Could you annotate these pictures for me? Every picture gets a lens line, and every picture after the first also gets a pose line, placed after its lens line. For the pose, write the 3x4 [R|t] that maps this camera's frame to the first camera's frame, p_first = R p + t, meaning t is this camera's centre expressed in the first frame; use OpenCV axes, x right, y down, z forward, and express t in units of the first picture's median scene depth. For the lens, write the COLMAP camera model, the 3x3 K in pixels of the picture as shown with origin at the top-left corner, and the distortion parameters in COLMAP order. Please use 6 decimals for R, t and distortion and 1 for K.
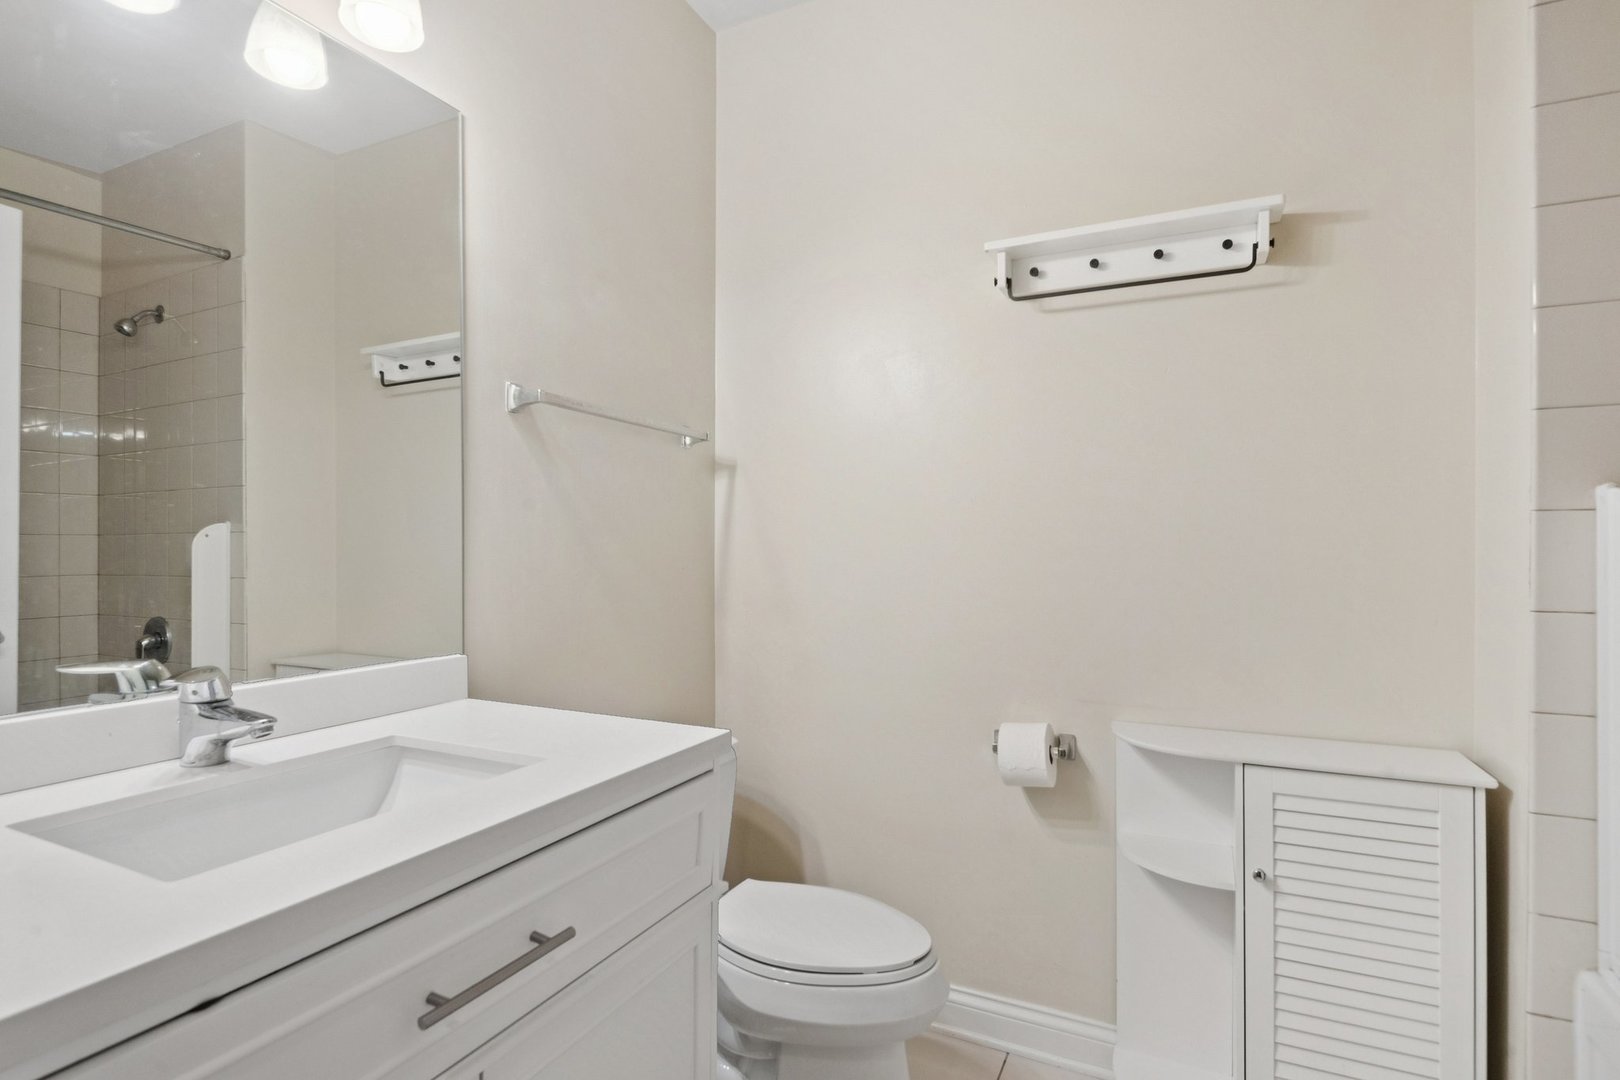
lens RADIAL K [[830.5, 0, 803.8], [0, 830.5, 539.0], [0, 0, 1]] dist [0.027927, 0.000275]
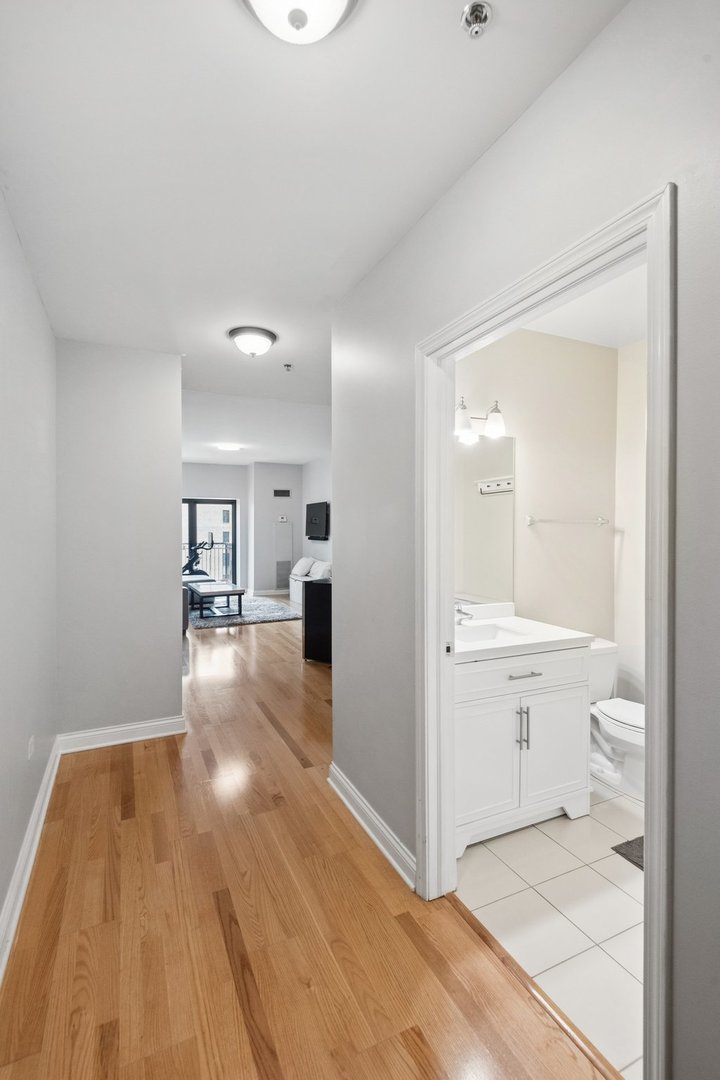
lens RADIAL K [[499.8, 0, 353.6], [0, 499.8, 532.6], [0, 0, 1]] dist [0.010414, -0.011049]
pose [[0.775980, 0.005829, -0.630731, 0.313579], [0.002538, 0.999920, 0.012364, -0.149251], [0.630753, -0.011195, 0.775903, -0.839879]]
